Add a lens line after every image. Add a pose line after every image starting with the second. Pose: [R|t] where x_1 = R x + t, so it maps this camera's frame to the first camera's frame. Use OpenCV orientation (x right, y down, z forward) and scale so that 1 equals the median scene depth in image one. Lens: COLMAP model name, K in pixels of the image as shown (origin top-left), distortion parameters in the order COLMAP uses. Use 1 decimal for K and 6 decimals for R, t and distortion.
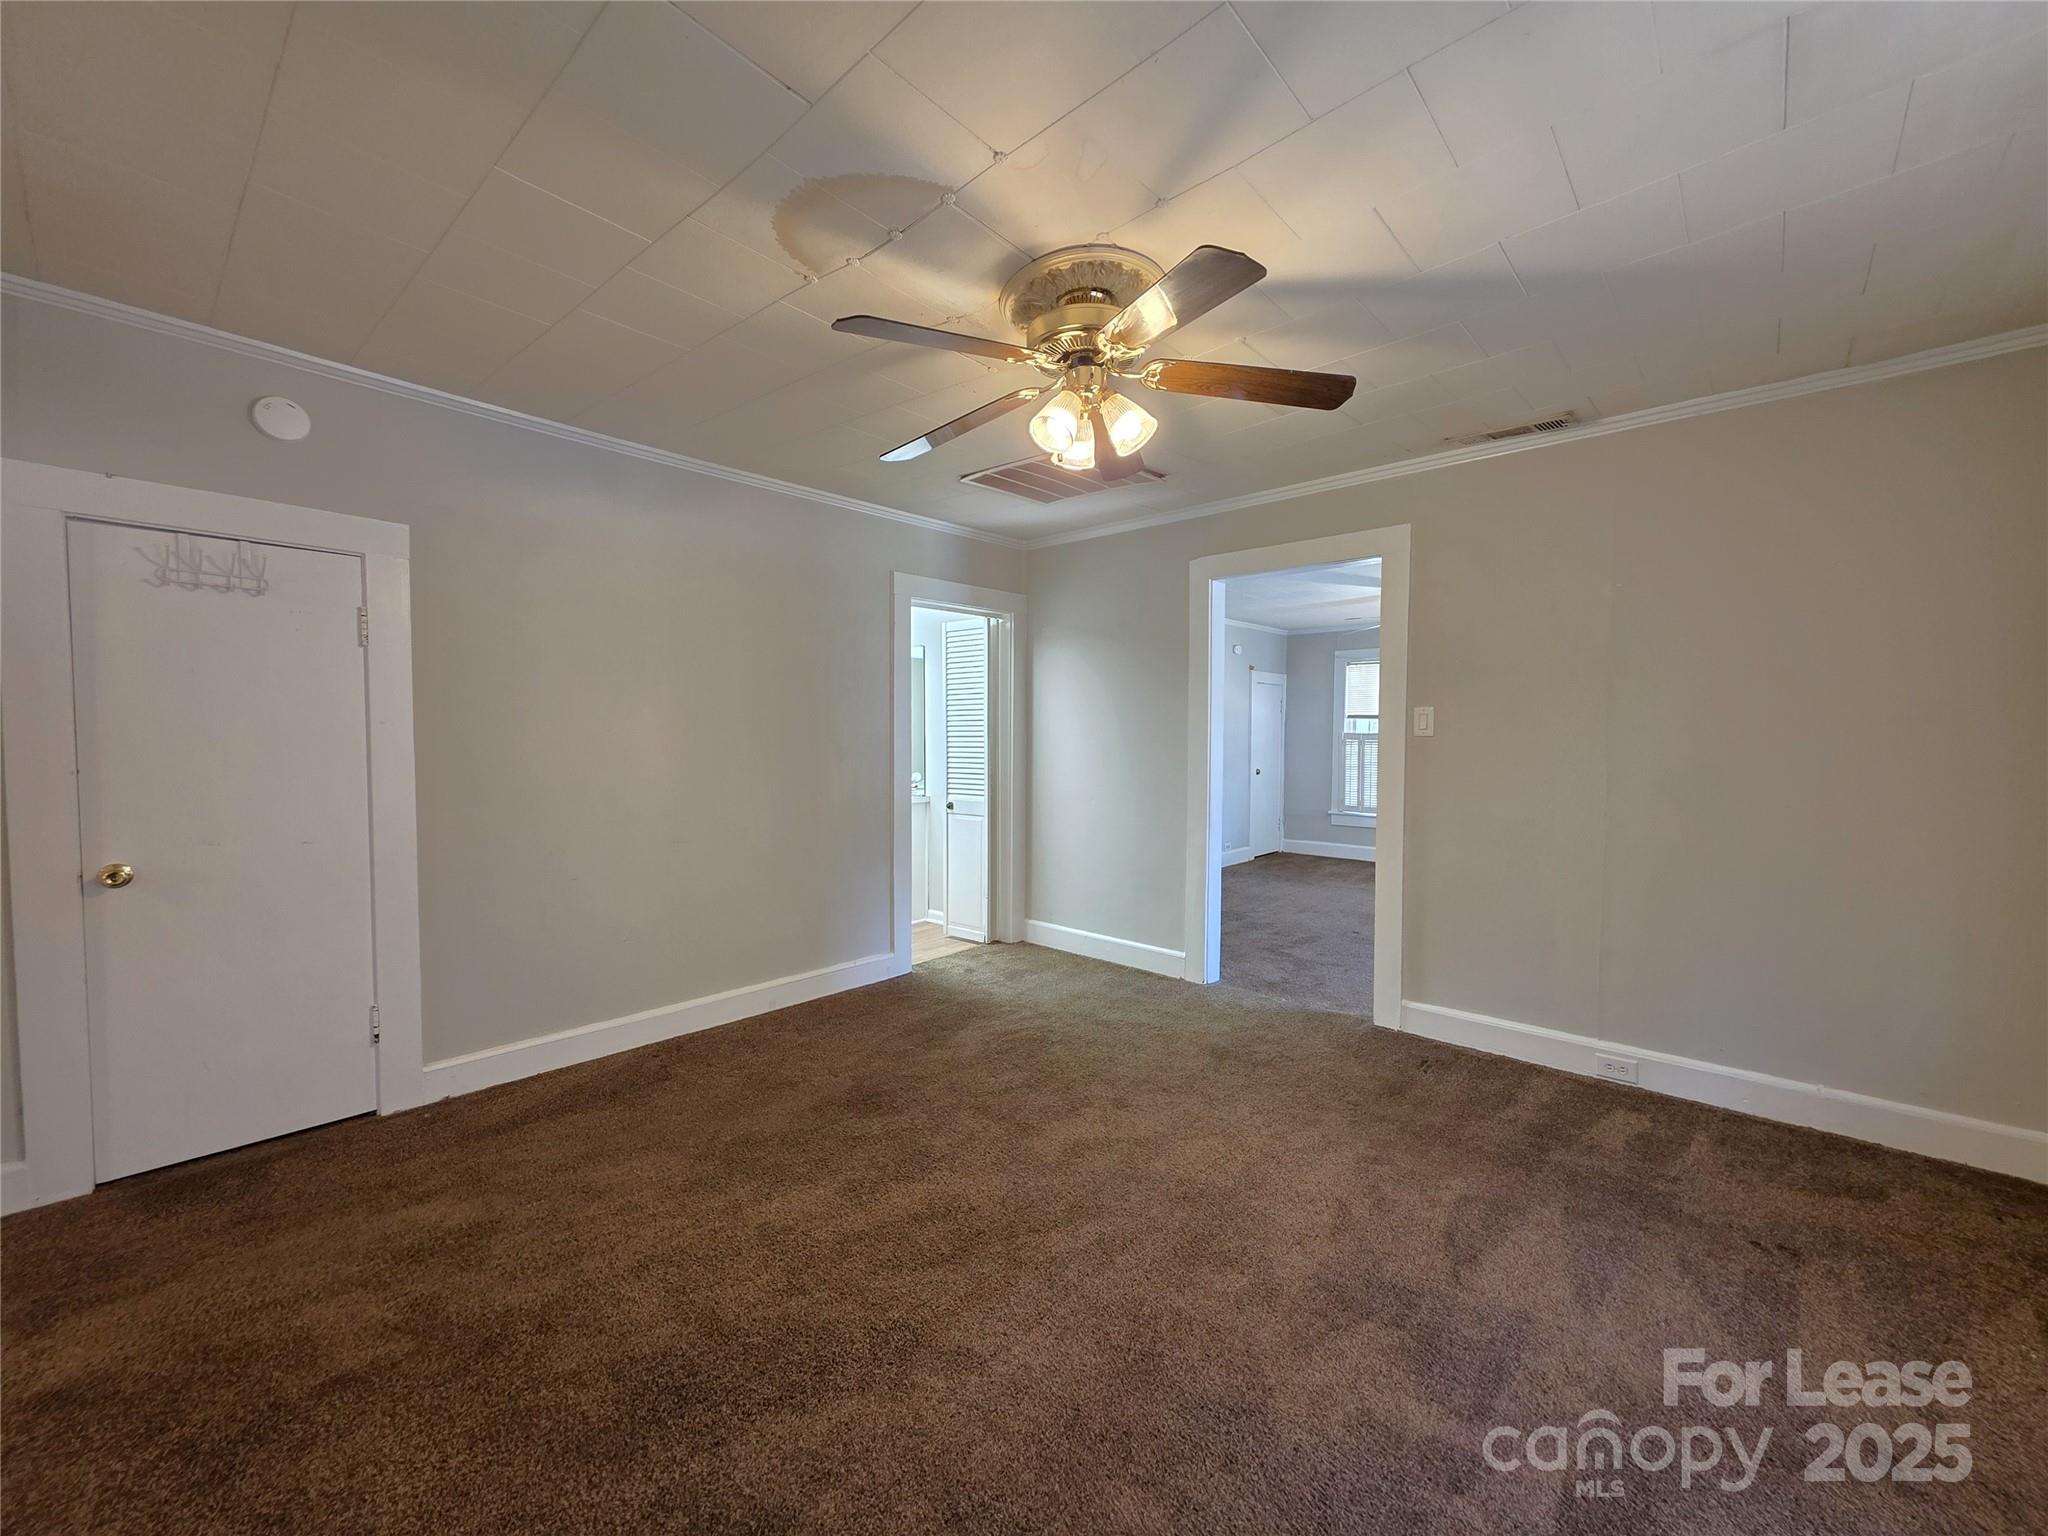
lens RADIAL K [[817.8, 0, 1024.0], [0, 817.8, 768.0], [0, 0, 1]] dist [0.001749, 0.000076]
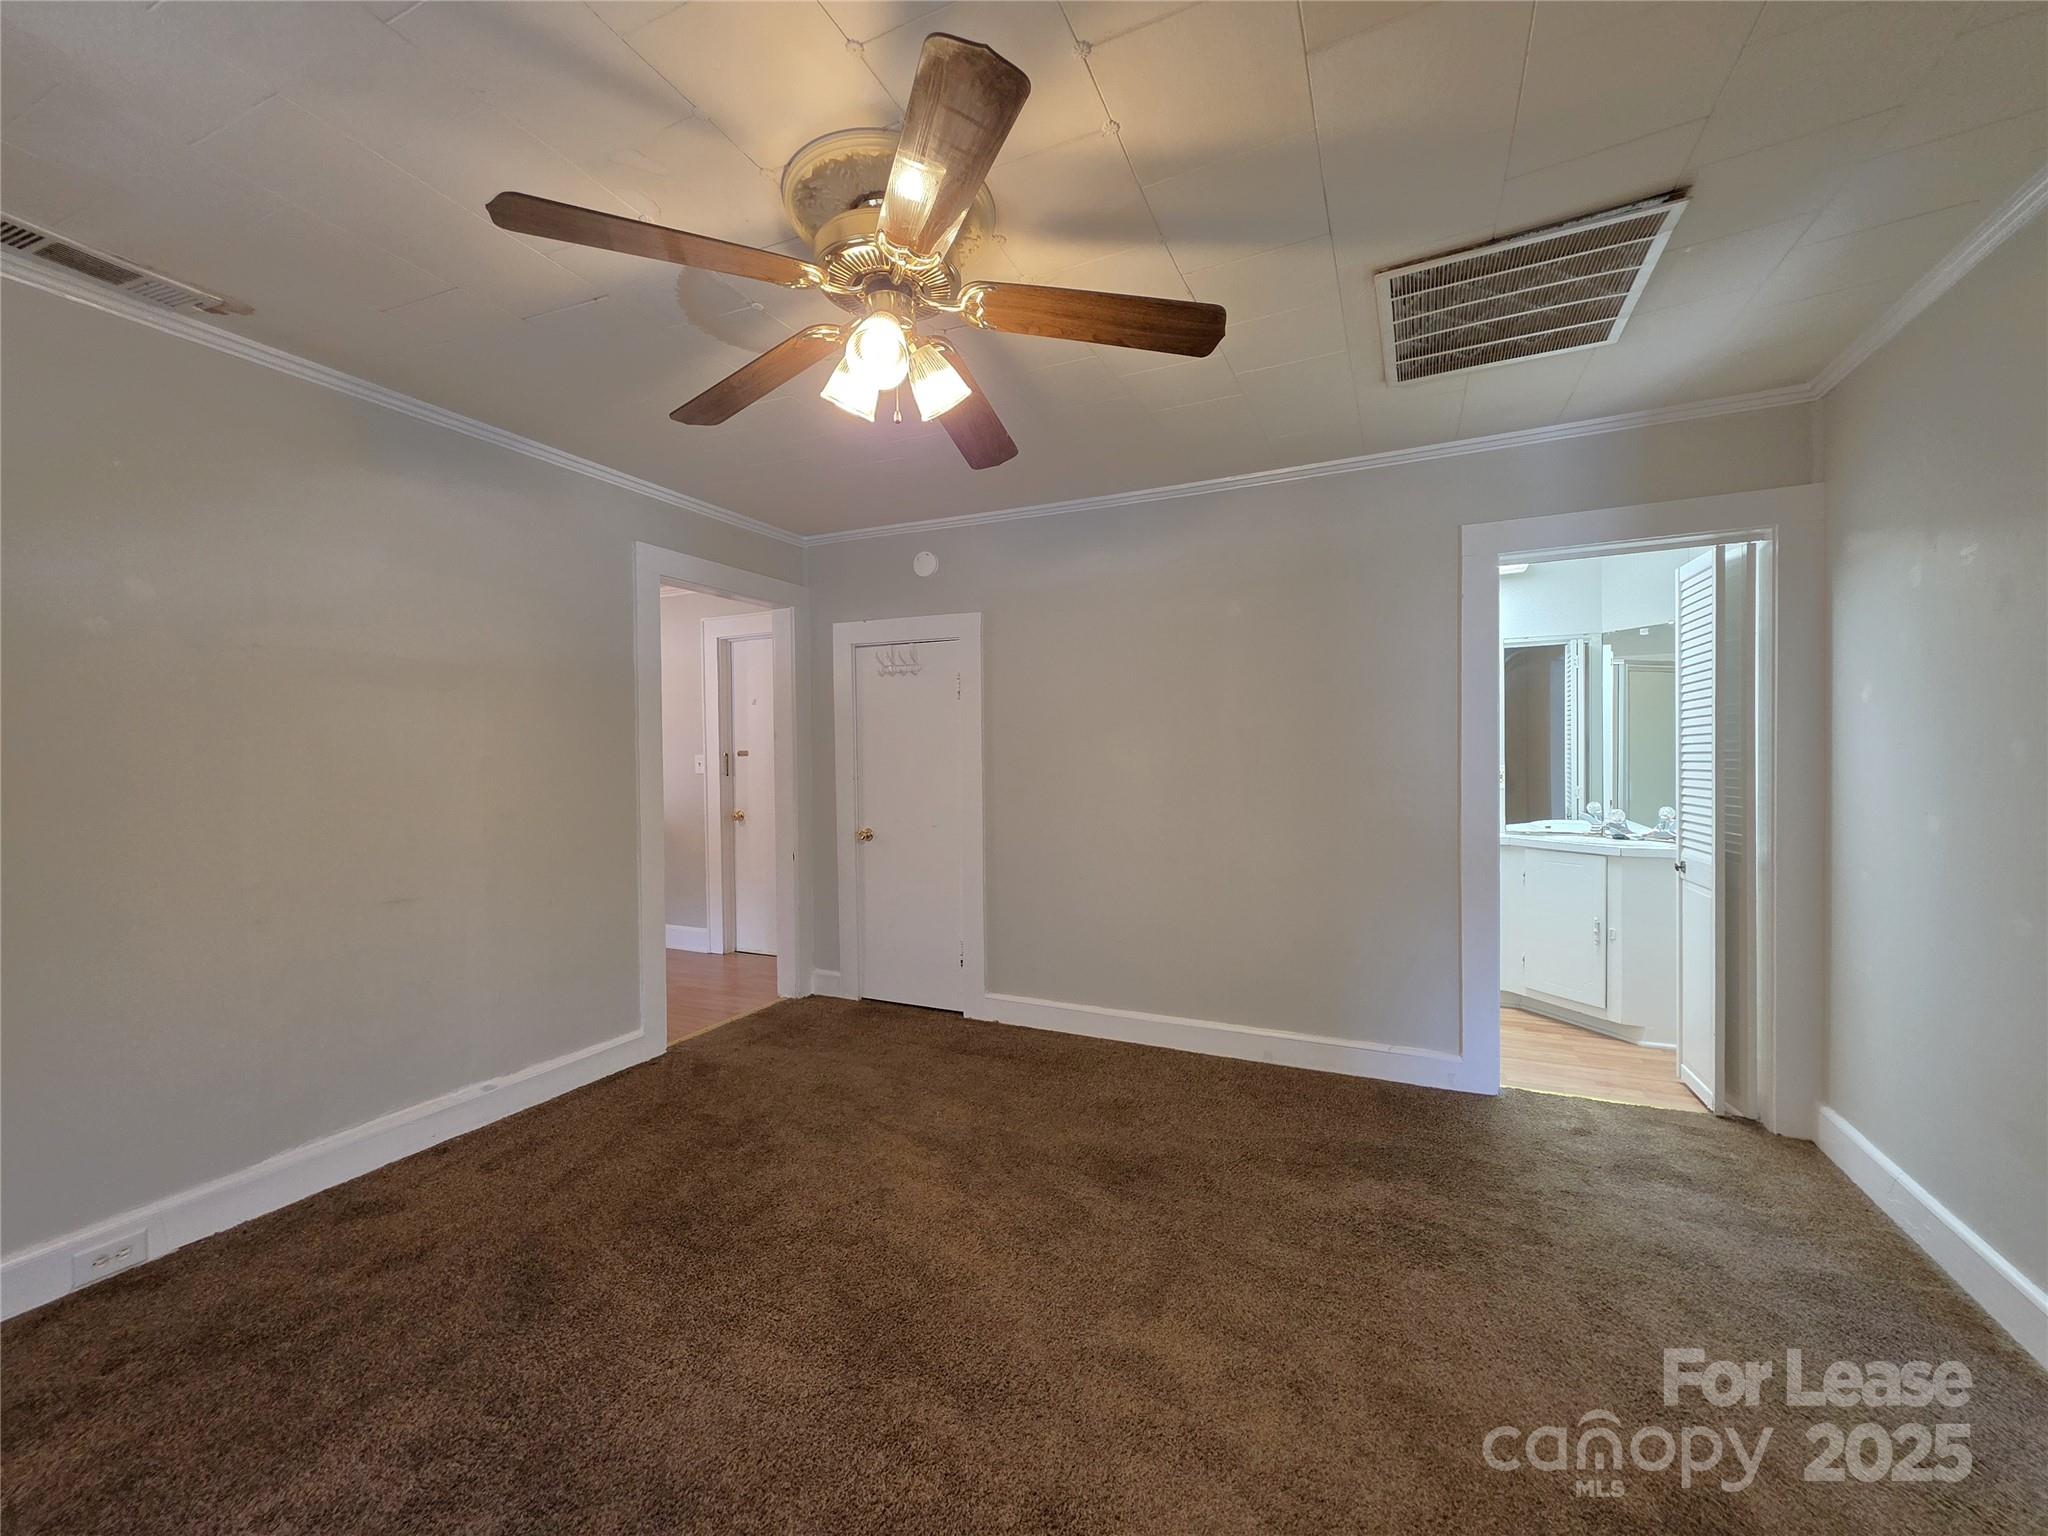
lens RADIAL K [[817.8, 0, 1024.0], [0, 817.8, 768.0], [0, 0, 1]] dist [0.001749, 0.000076]
pose [[0.296834, 0.012095, -0.954853, 0.551706], [-0.027668, 0.999609, 0.004061, -0.026297], [0.954528, 0.025214, 0.297052, 0.559956]]
